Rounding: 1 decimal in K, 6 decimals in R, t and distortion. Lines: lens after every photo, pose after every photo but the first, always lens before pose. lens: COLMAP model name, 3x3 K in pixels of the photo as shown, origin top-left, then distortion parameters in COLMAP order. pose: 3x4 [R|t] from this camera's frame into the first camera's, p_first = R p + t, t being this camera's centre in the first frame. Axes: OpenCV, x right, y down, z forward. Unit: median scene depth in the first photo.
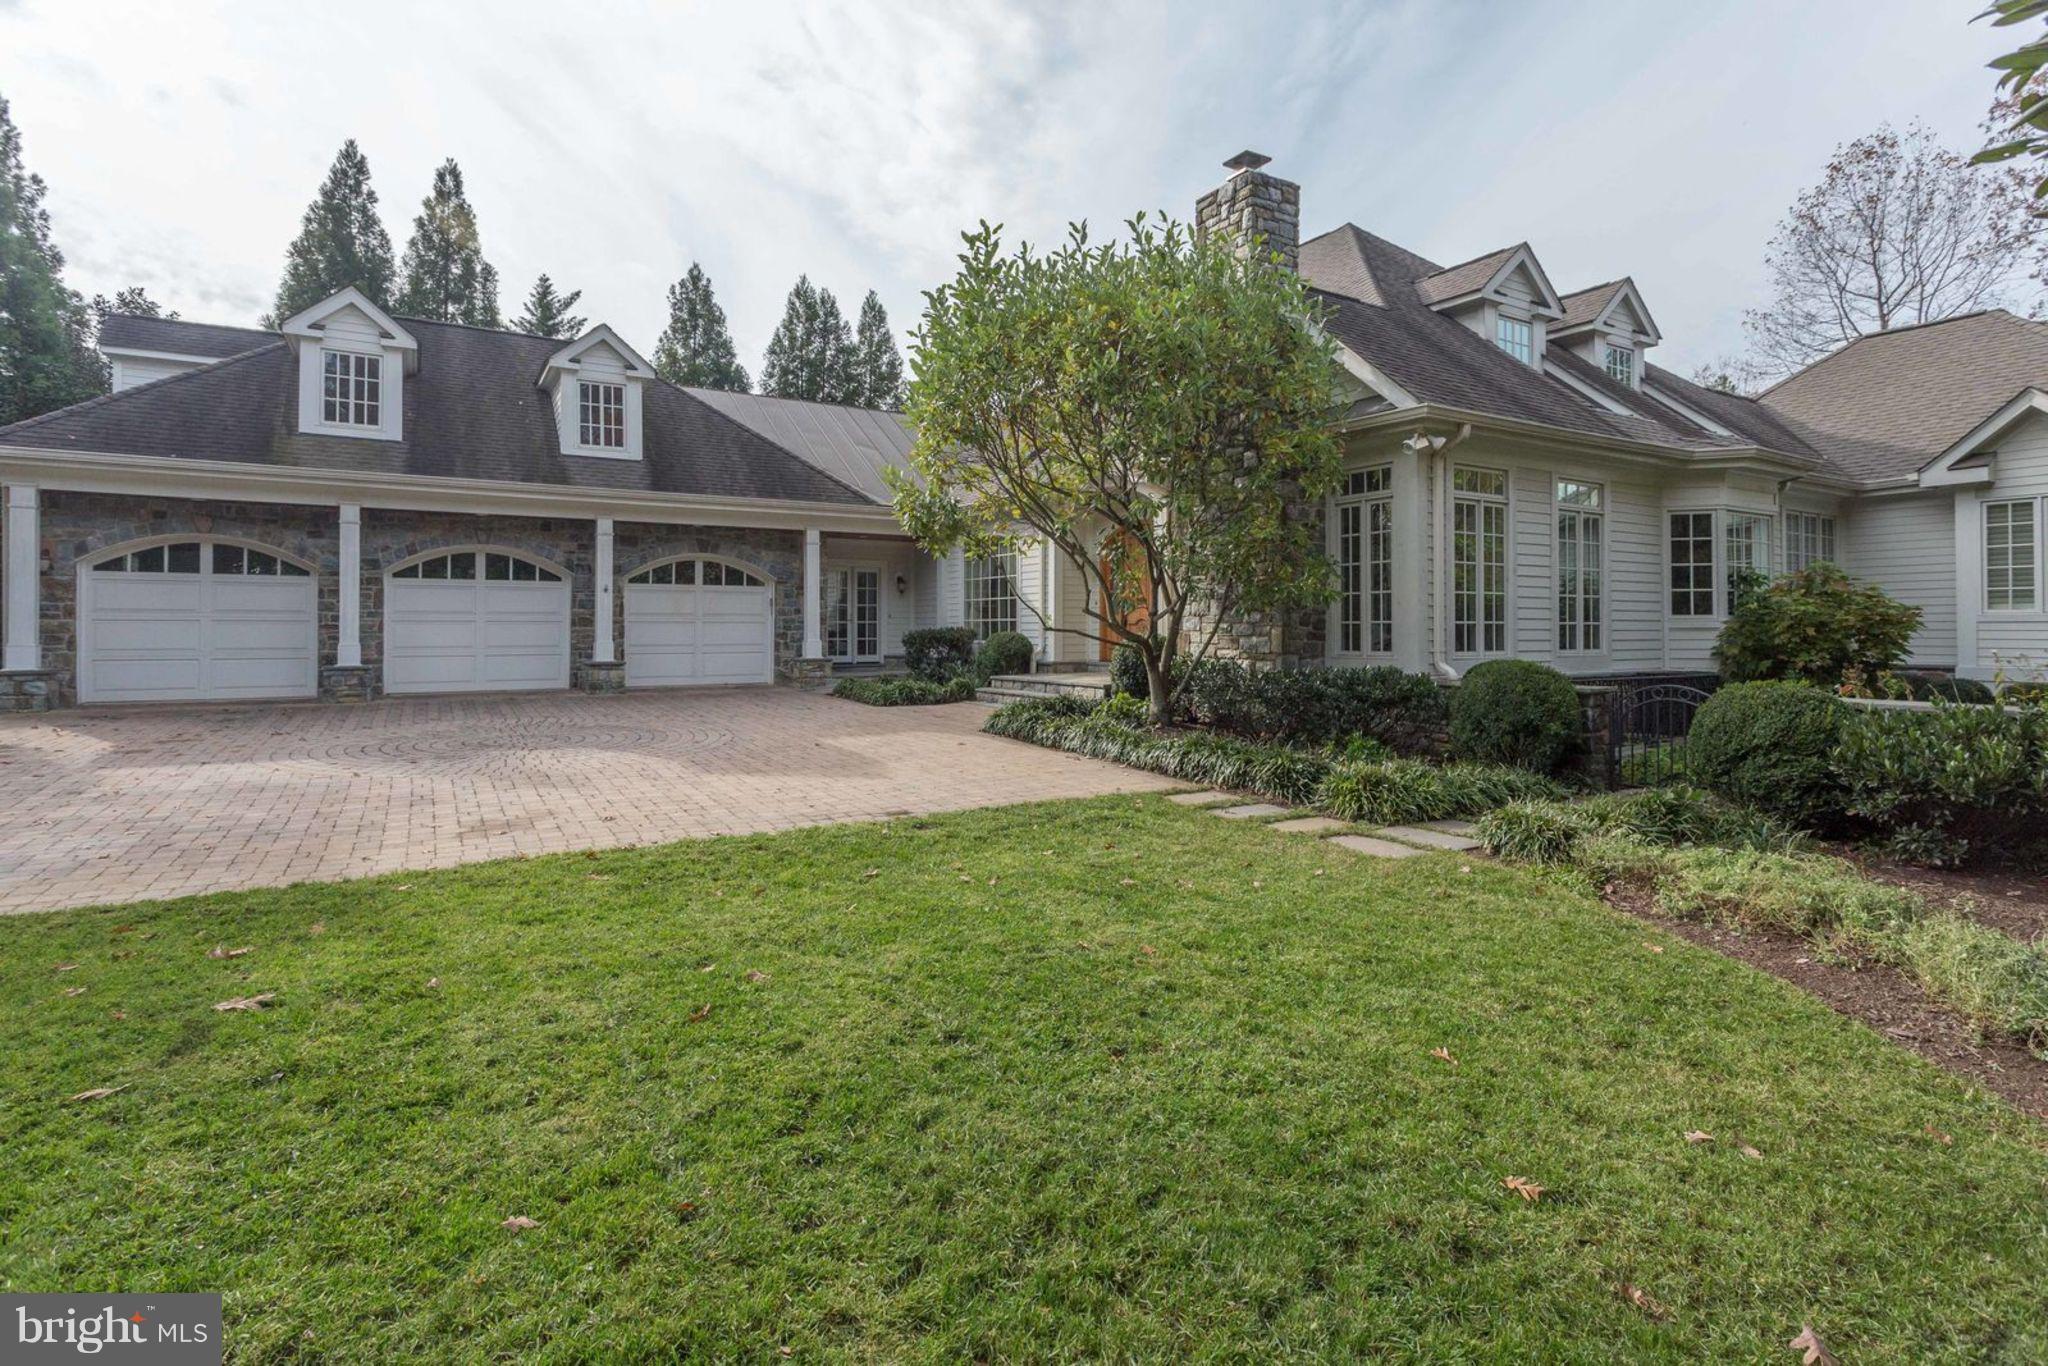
lens RADIAL K [[993.4, 0, 1078.5], [0, 993.4, 630.0], [0, 0, 1]] dist [0.002684, 0.001373]
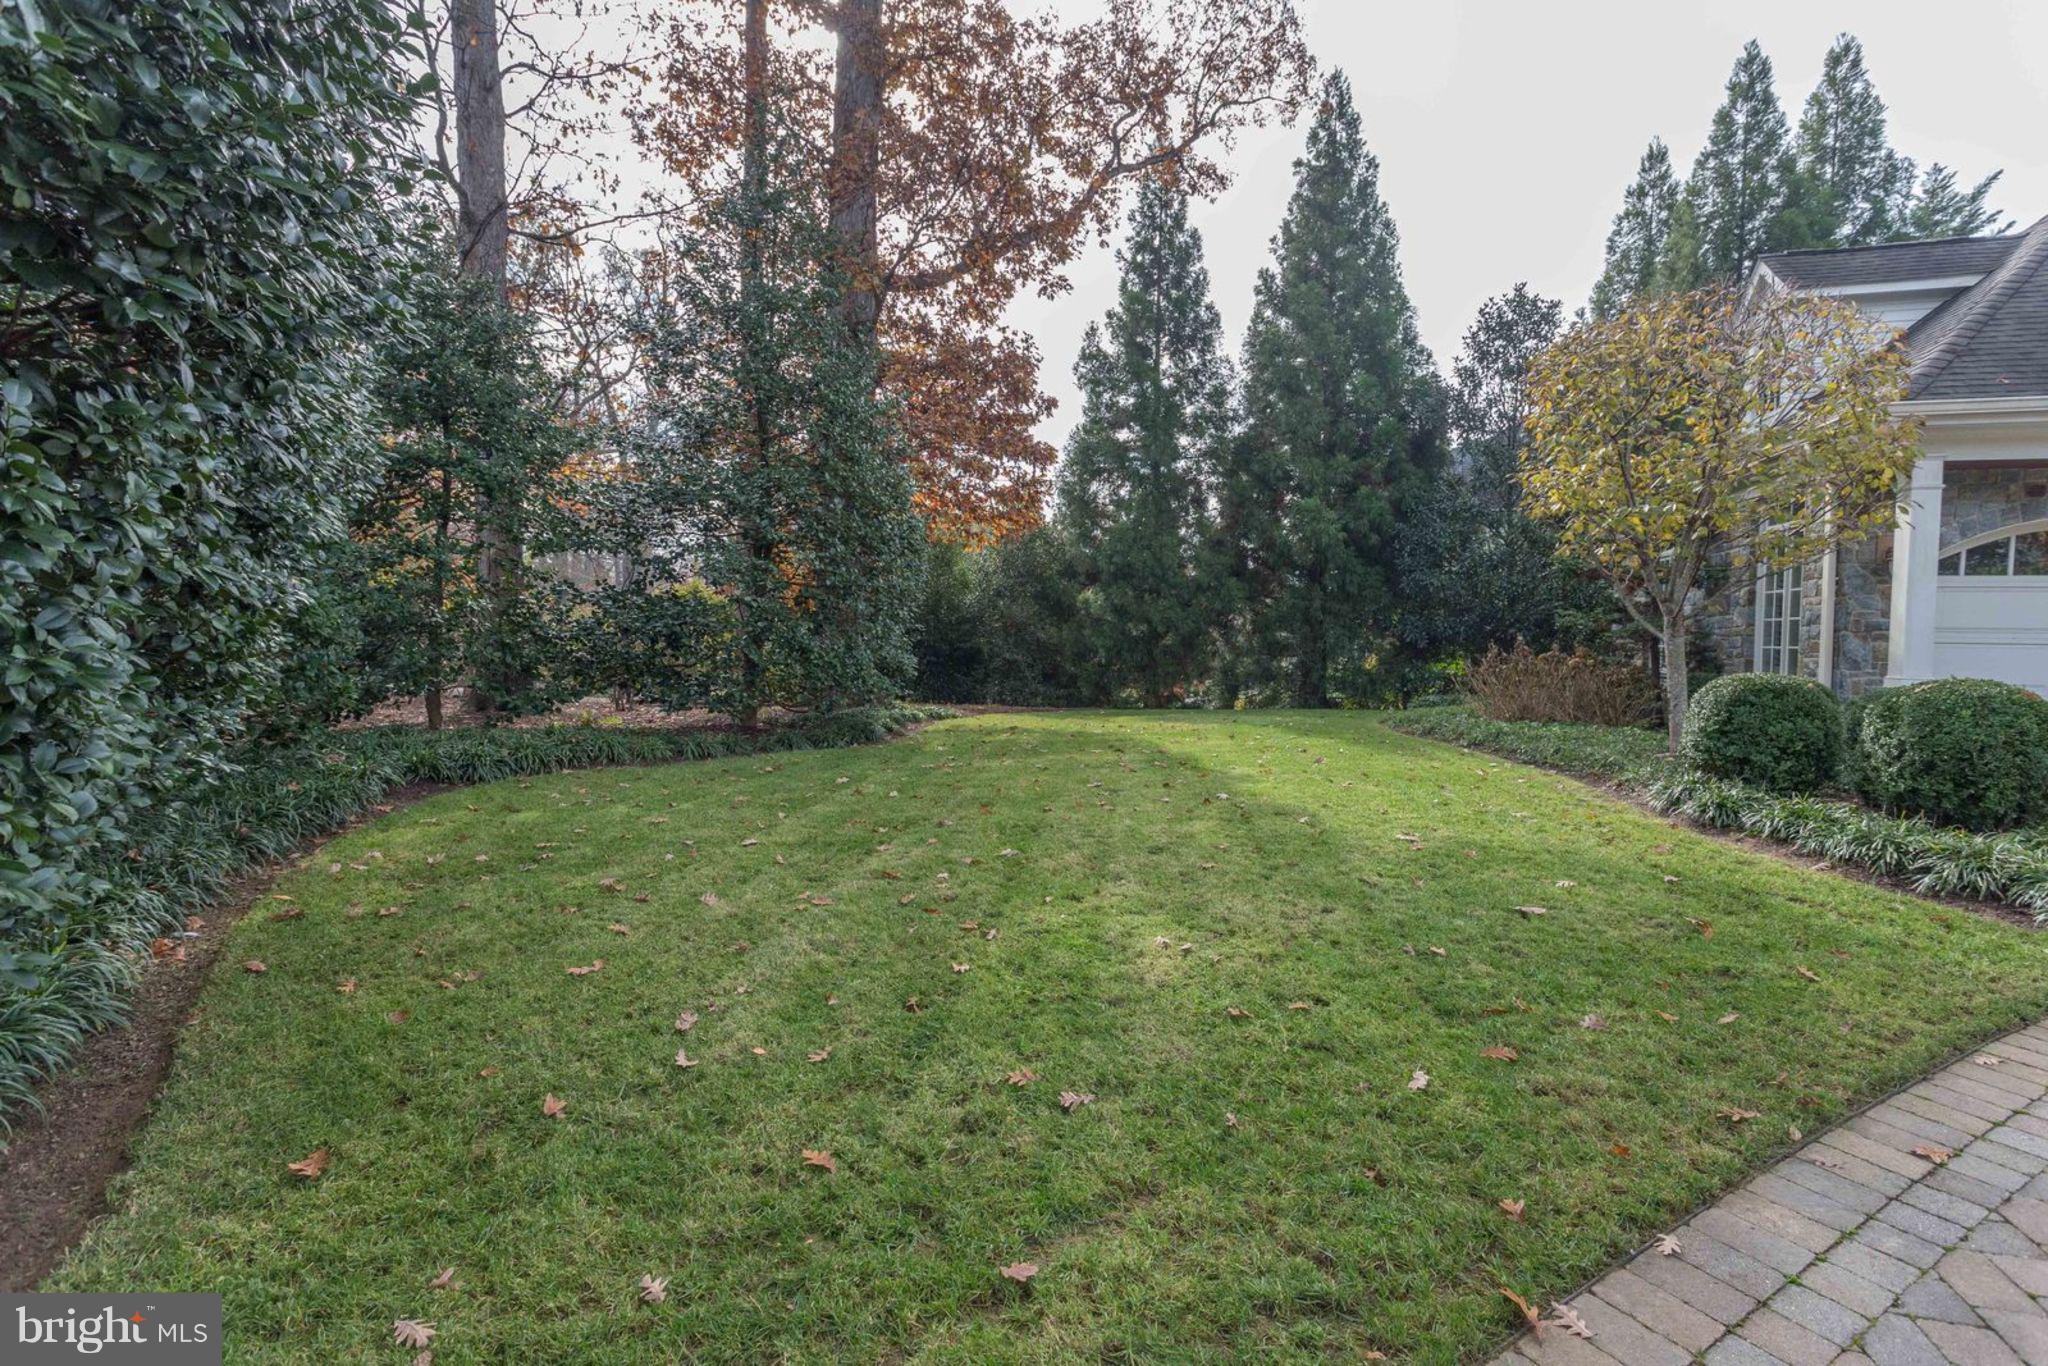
lens RADIAL K [[970.8, 0, 1005.6], [0, 970.8, 679.9], [0, 0, 1]] dist [0.001378, -0.001023]
pose [[0.681142, 0.041477, -0.730976, -0.865629], [-0.011893, 0.998889, 0.045597, -0.006779], [0.732055, -0.022364, 0.680878, 0.017392]]
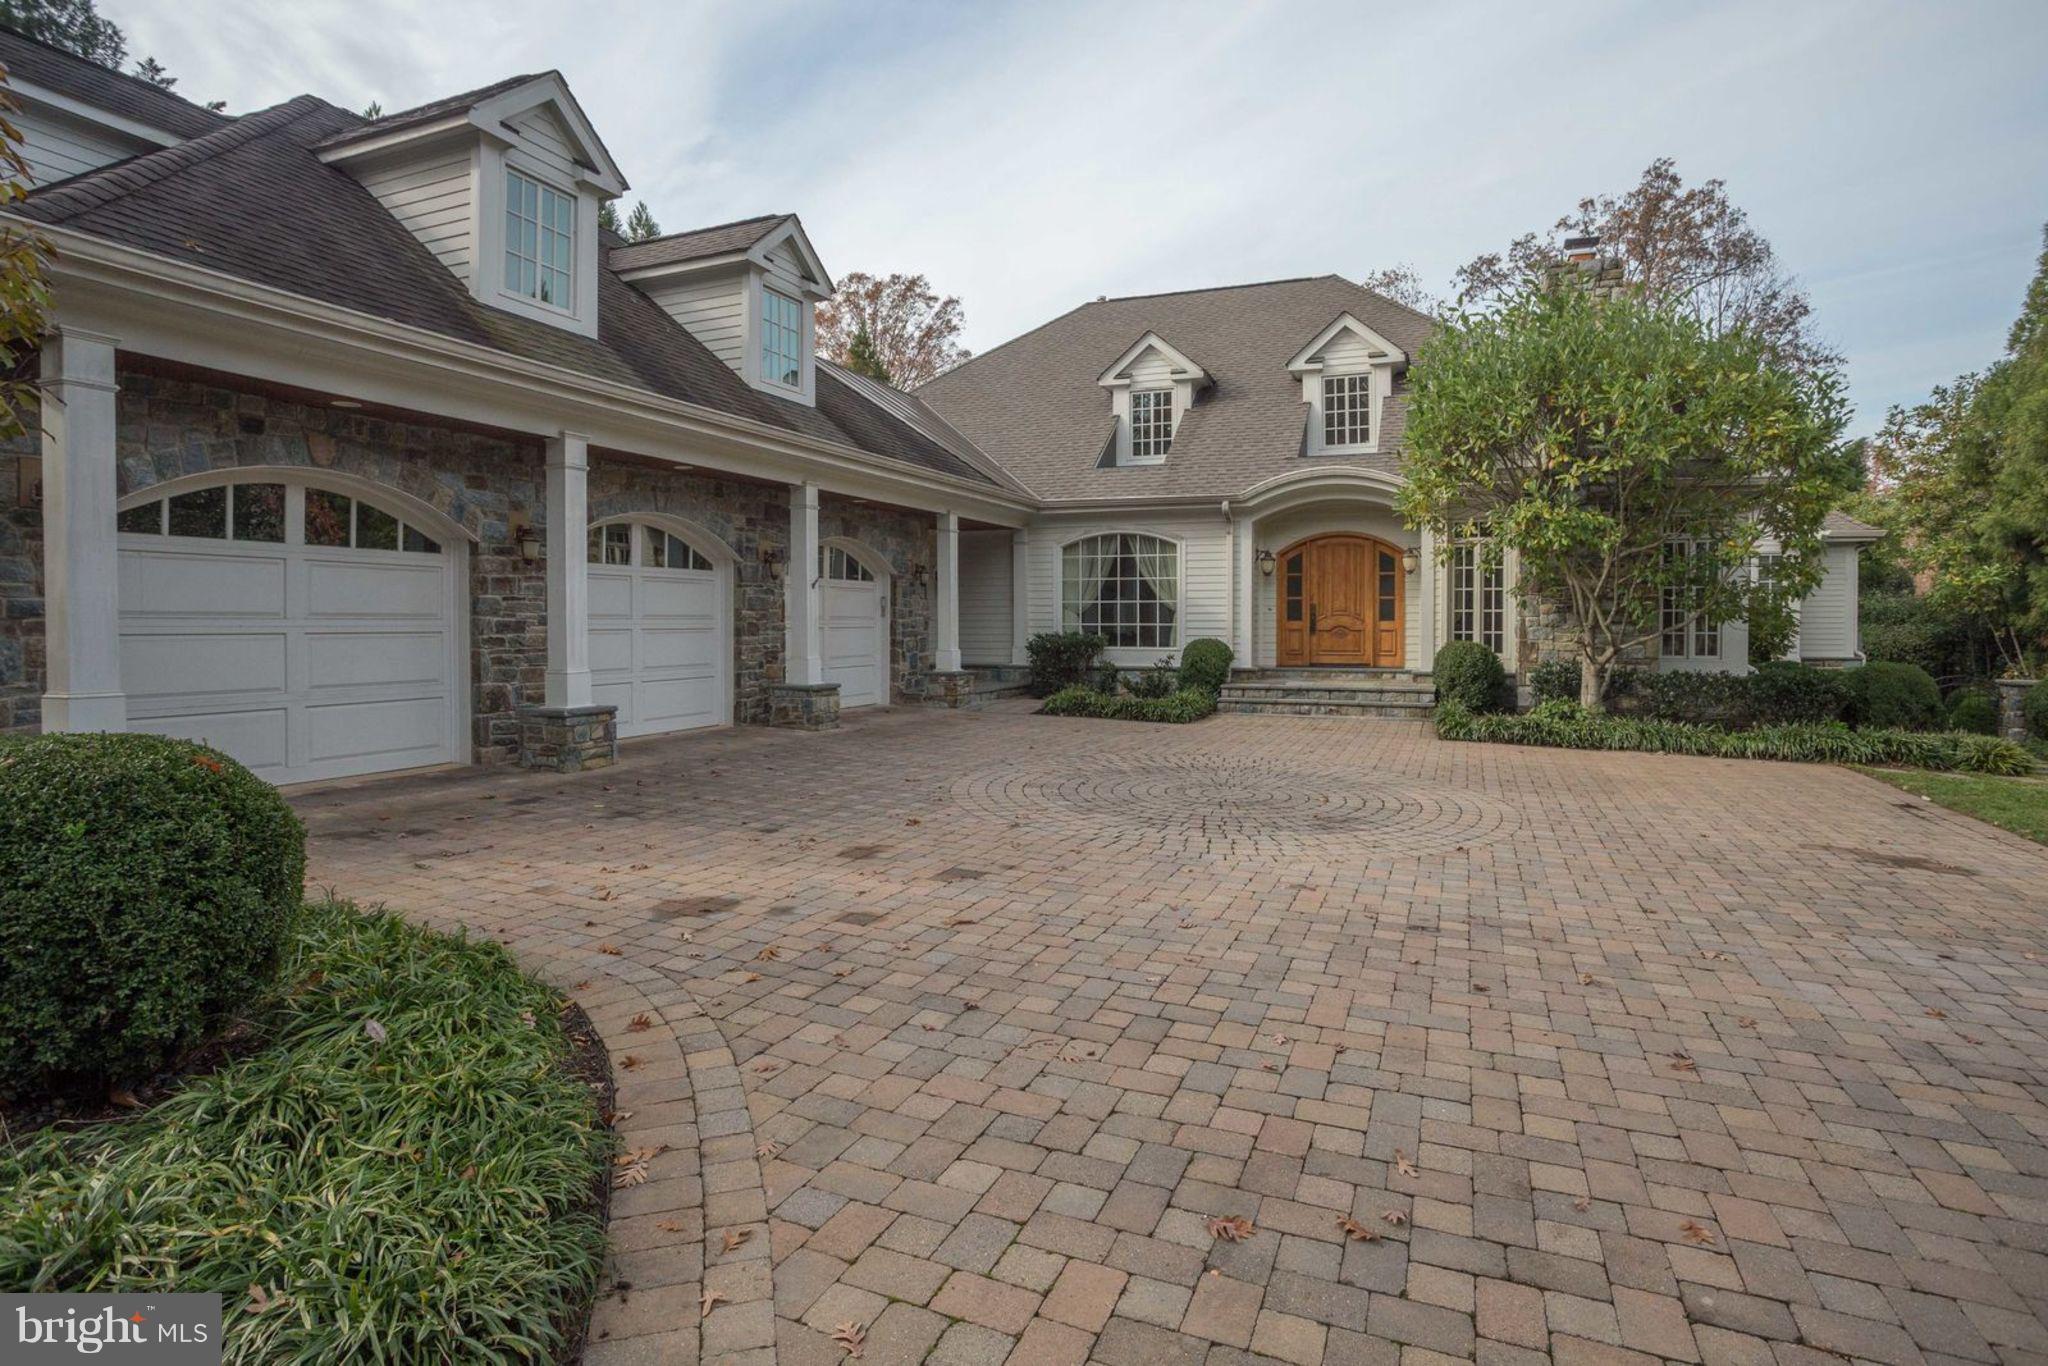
lens RADIAL K [[993.4, 0, 1080.0], [0, 993.4, 621.4], [0, 0, 1]] dist [0.002684, 0.001373]
pose [[0.789344, 0.000202, 0.613951, -0.853808], [-0.005454, 0.999963, 0.006684, -0.022499], [-0.613927, -0.008625, 0.789316, 0.354473]]
